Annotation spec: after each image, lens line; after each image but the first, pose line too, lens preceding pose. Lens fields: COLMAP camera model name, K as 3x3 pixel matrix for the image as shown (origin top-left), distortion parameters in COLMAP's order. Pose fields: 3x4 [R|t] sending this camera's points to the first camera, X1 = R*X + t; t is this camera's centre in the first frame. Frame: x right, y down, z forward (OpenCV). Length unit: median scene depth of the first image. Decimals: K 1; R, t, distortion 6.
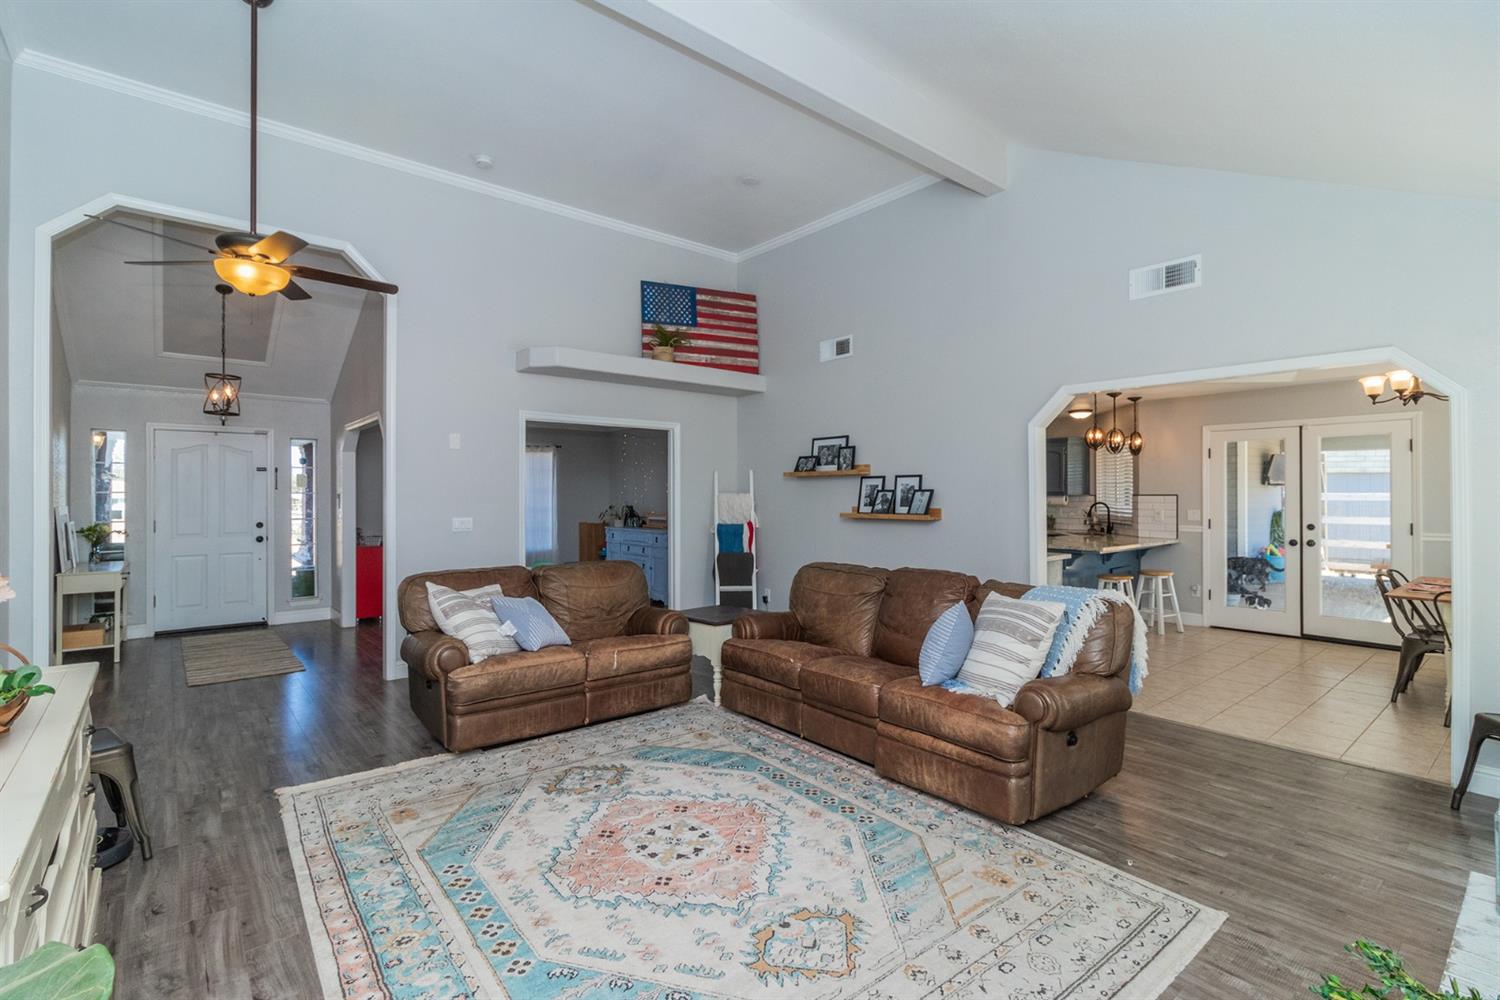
lens RADIAL K [[694.3, 0, 754.6], [0, 694.3, 493.8], [0, 0, 1]] dist [0.003959, 0.000415]
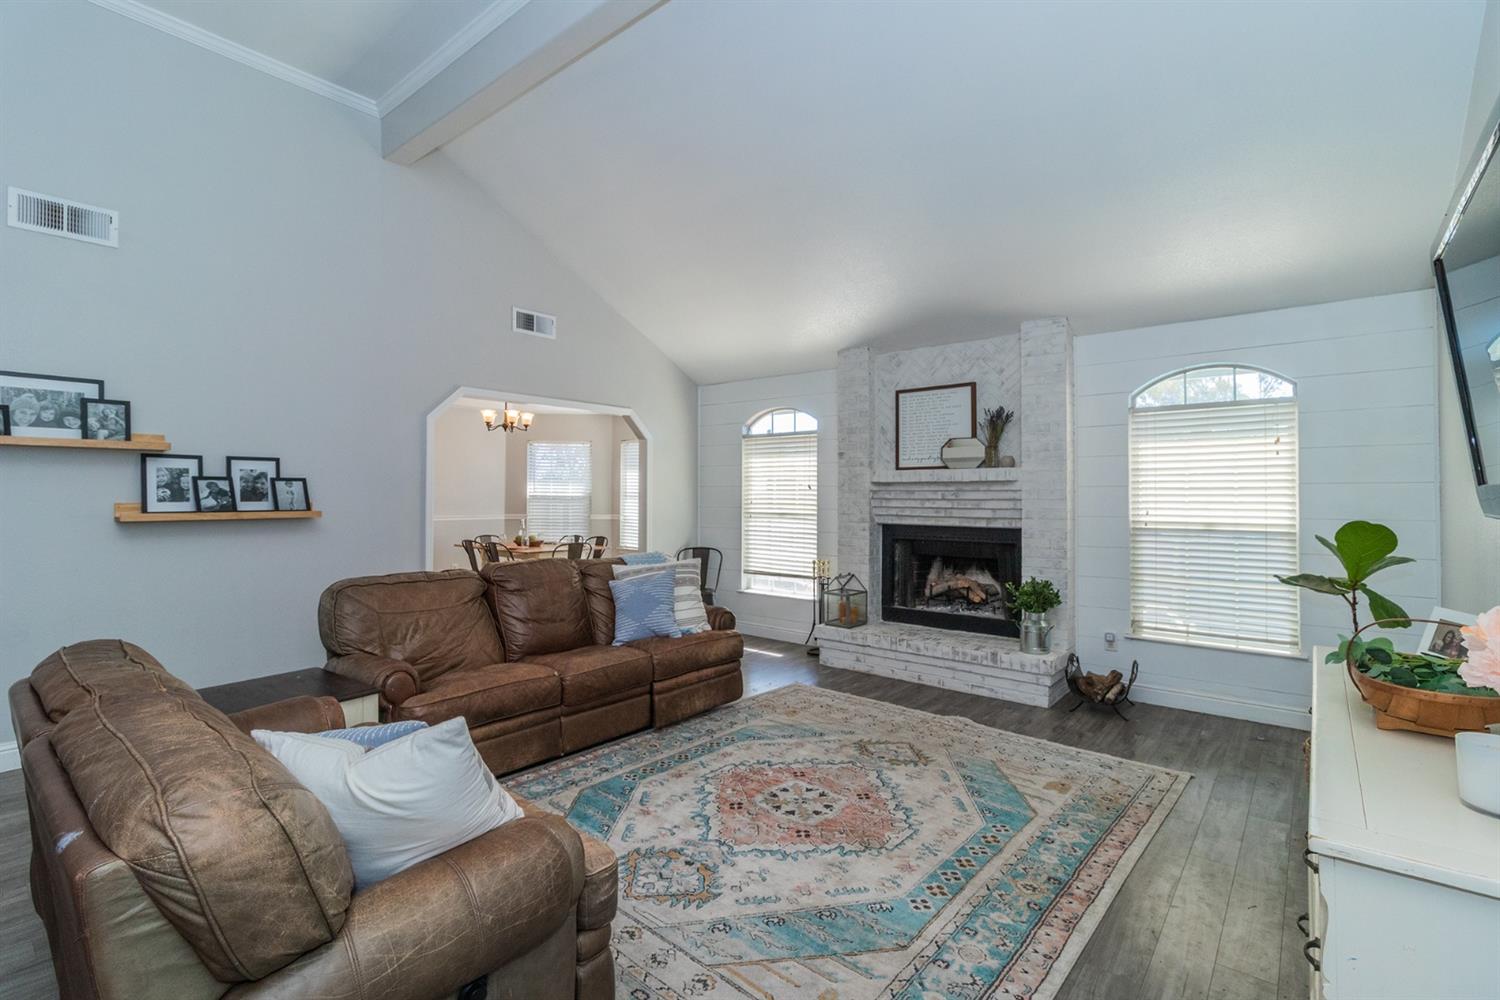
lens RADIAL K [[688.0, 0, 741.2], [0, 688.0, 489.9], [0, 0, 1]] dist [-0.000095, -0.000129]
pose [[-0.172719, 0.007128, 0.984945, -1.024195], [-0.005717, 0.999950, -0.008239, 0.017441], [-0.984954, -0.007054, -0.172670, 1.121975]]
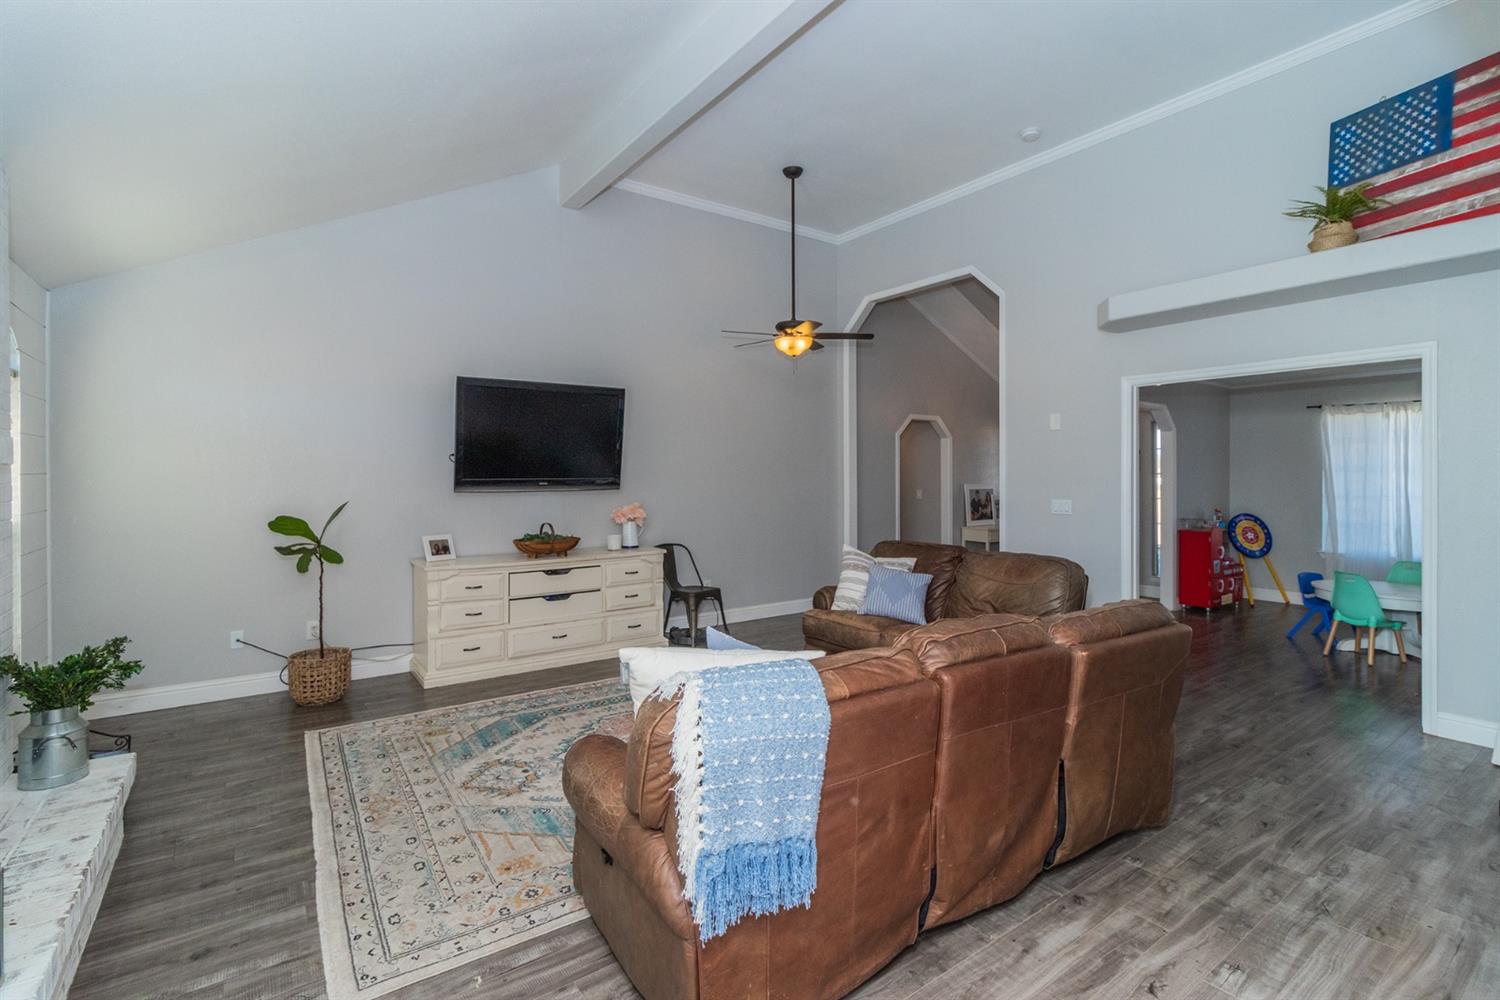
lens RADIAL K [[688.0, 0, 741.2], [0, 688.0, 489.9], [0, 0, 1]] dist [-0.000095, -0.000129]
pose [[-0.080976, 0.019240, -0.996530, 1.027884], [0.008753, 0.999789, 0.018592, -0.001732], [0.996678, -0.007217, -0.081128, 1.116349]]
